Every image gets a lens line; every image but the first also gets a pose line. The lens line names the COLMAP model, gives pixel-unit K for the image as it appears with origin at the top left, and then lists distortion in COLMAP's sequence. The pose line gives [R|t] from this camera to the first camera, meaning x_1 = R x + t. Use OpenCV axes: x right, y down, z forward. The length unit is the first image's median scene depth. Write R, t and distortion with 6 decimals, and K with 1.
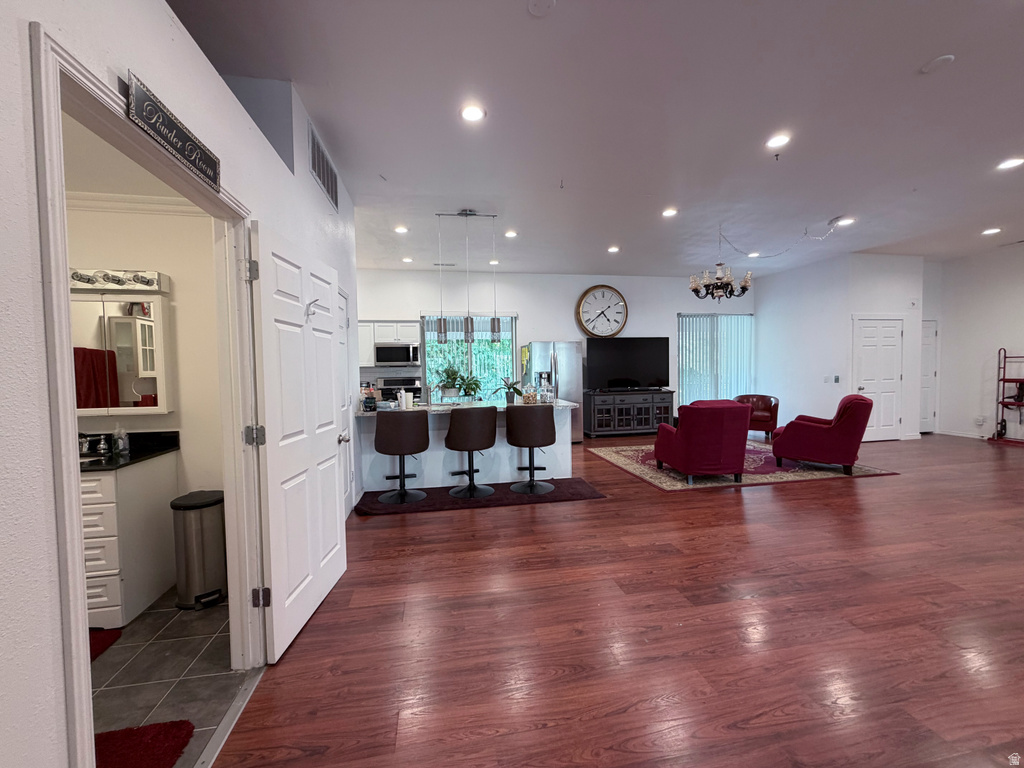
lens RADIAL K [[408.5, 0, 508.3], [0, 408.5, 383.5], [0, 0, 1]] dist [-0.000148, -0.000780]
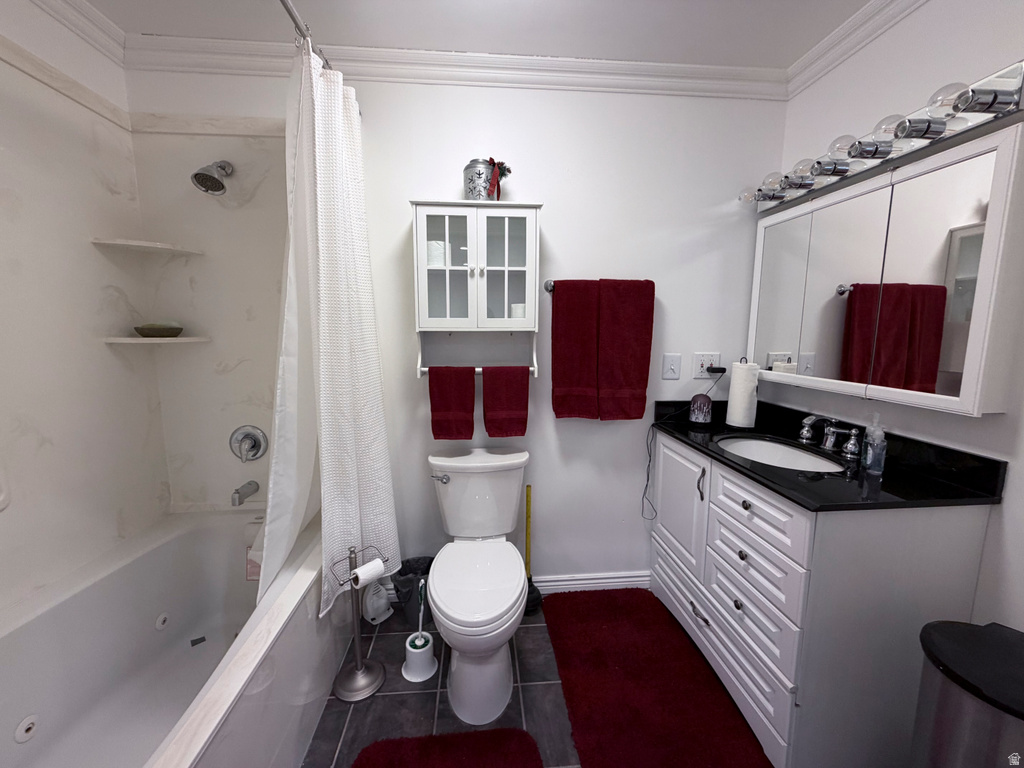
lens RADIAL K [[408.5, 0, 508.3], [0, 408.5, 383.5], [0, 0, 1]] dist [-0.000148, -0.000780]
pose [[-0.105130, 0.140955, -0.984418, -0.141220], [-0.038444, 0.988588, 0.145658, -0.000804], [0.993715, 0.053158, -0.098512, 0.209219]]
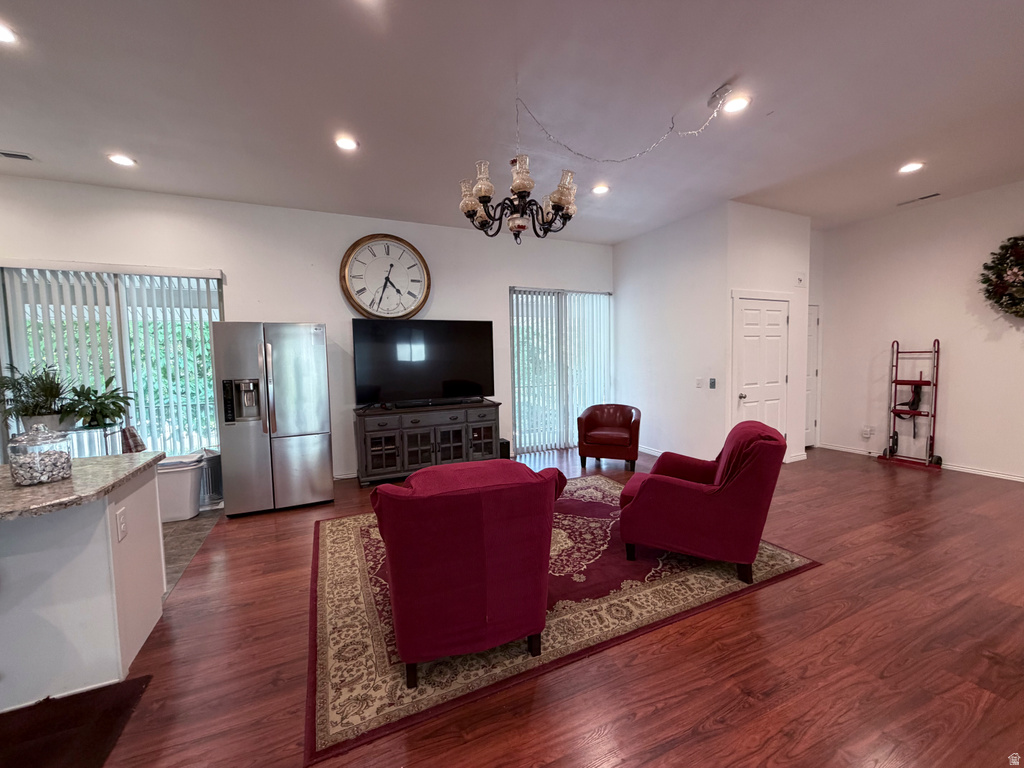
lens RADIAL K [[408.5, 0, 508.3], [0, 408.5, 383.5], [0, 0, 1]] dist [-0.000148, -0.000780]
pose [[0.970415, -0.018011, 0.240772, 0.302462], [0.013840, 0.999724, 0.019007, -0.029452], [-0.241048, -0.015112, 0.970396, 0.413798]]
